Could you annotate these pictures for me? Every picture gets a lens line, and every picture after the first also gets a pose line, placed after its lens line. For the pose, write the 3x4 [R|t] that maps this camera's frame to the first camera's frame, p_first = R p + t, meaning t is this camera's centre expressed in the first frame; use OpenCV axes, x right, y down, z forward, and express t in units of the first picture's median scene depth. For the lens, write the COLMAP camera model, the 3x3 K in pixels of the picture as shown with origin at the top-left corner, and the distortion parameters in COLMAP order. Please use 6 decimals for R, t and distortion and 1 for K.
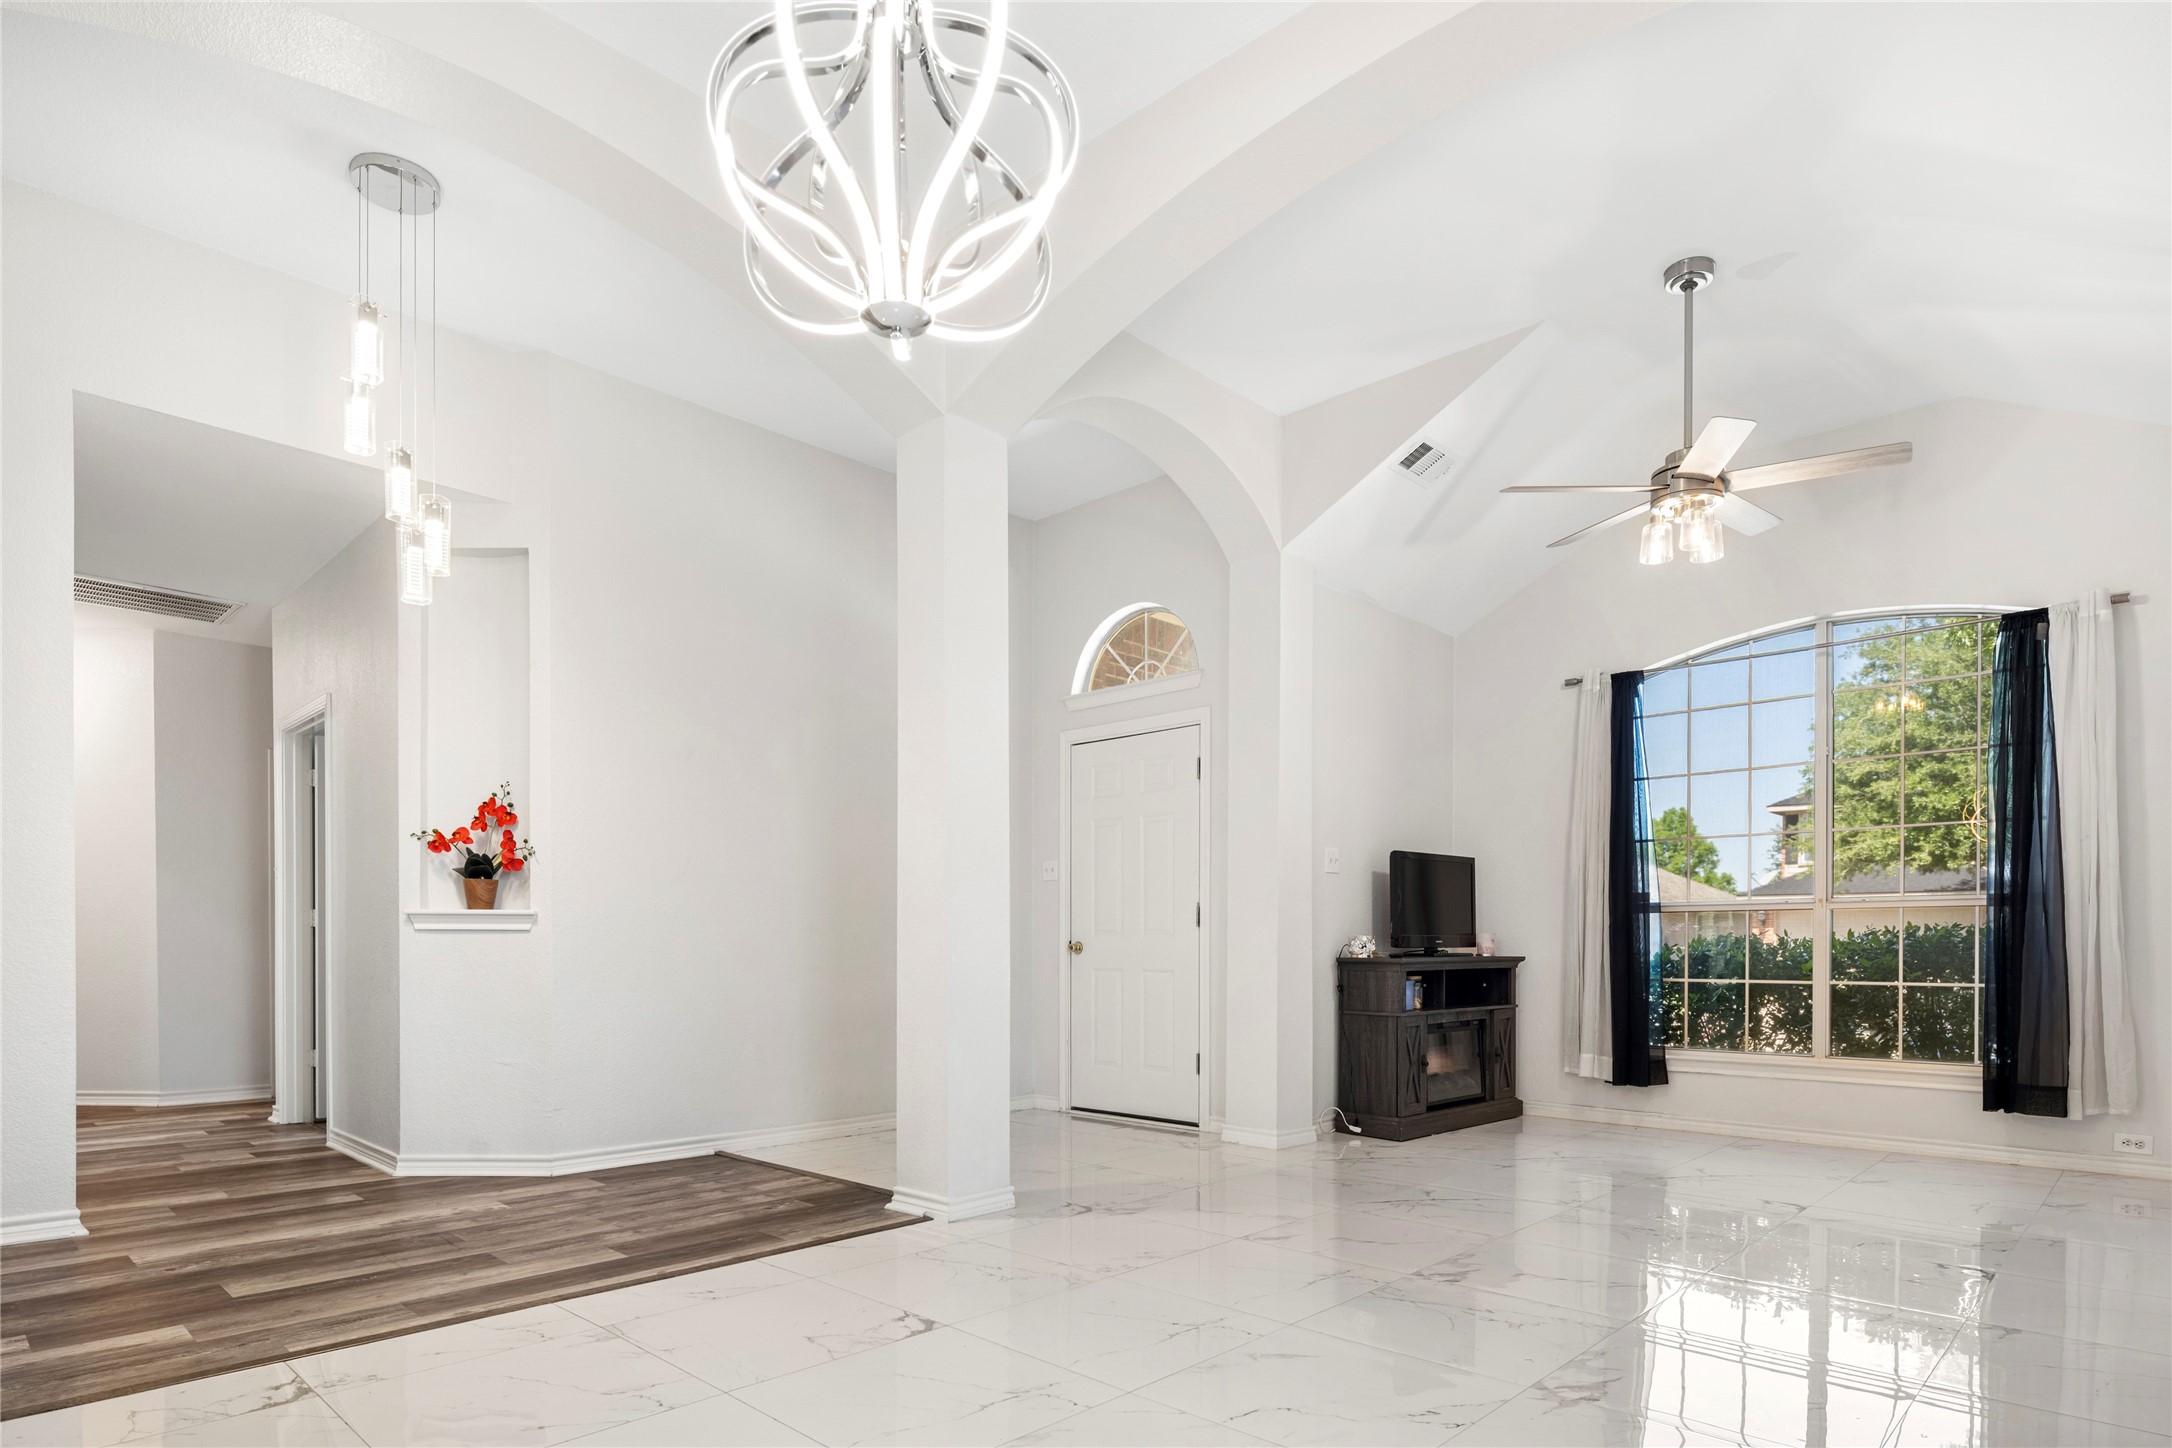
lens RADIAL K [[1181.2, 0, 1084.0], [0, 1181.2, 809.8], [0, 0, 1]] dist [-0.002505, -0.001103]
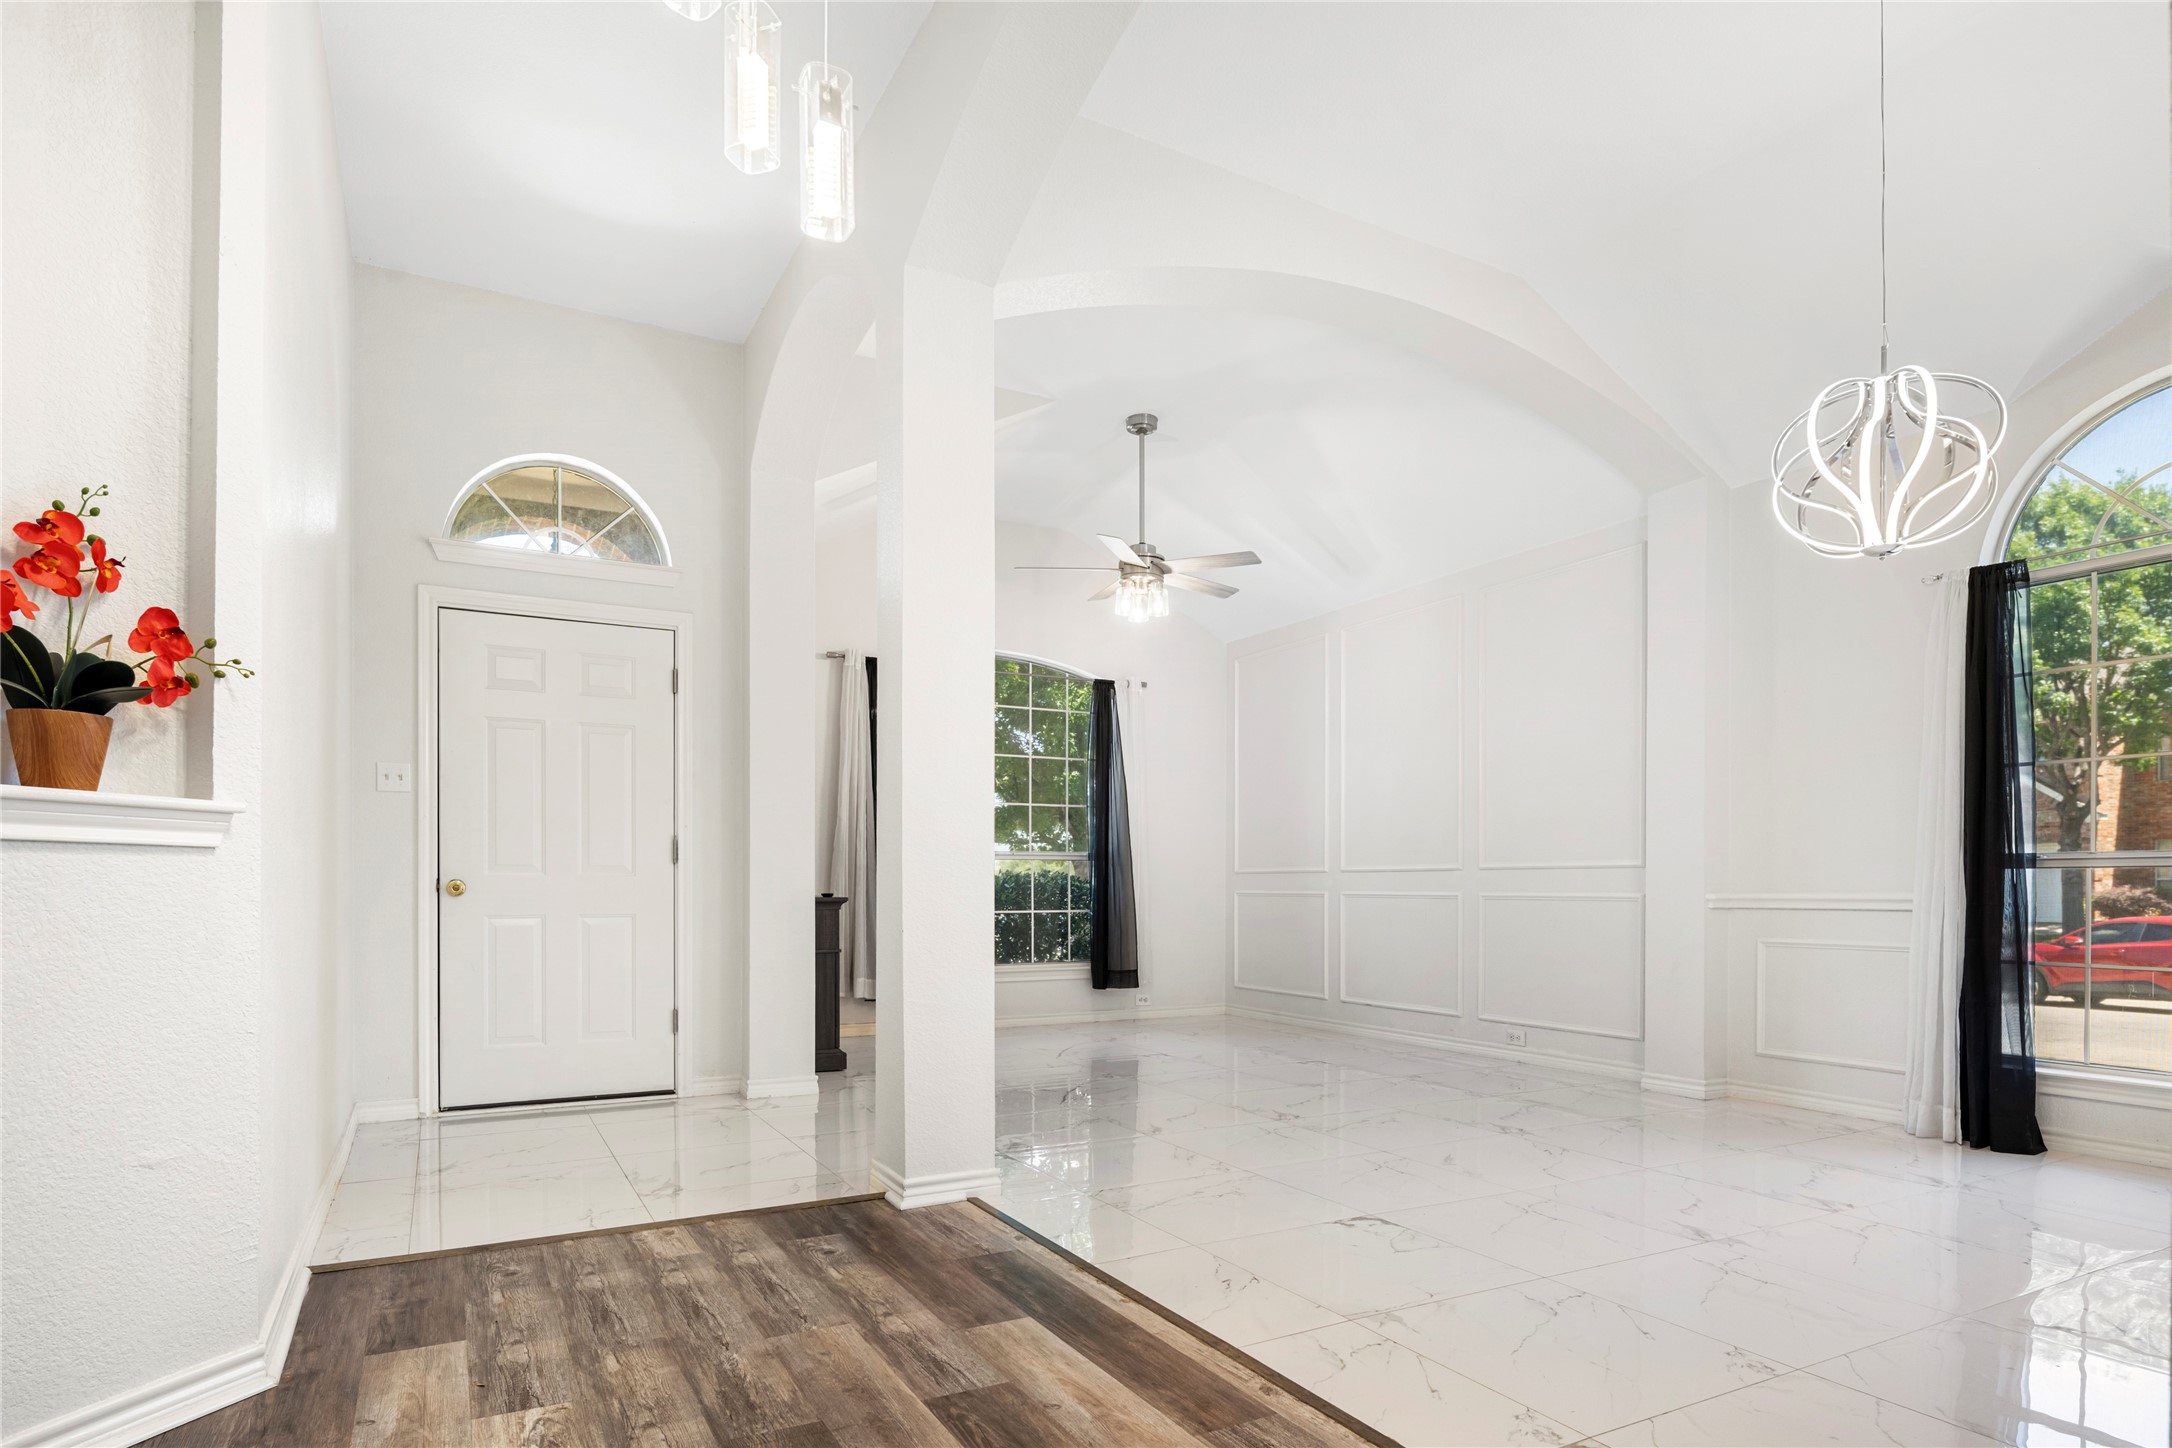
lens RADIAL K [[1179.9, 0, 1078.7], [0, 1179.9, 737.7], [0, 0, 1]] dist [-0.002796, -0.000284]
pose [[0.290031, 0.120042, 0.949459, -0.752318], [-0.111826, 0.989557, -0.090952, 0.061814], [-0.950461, -0.079795, 0.300426, 0.535591]]
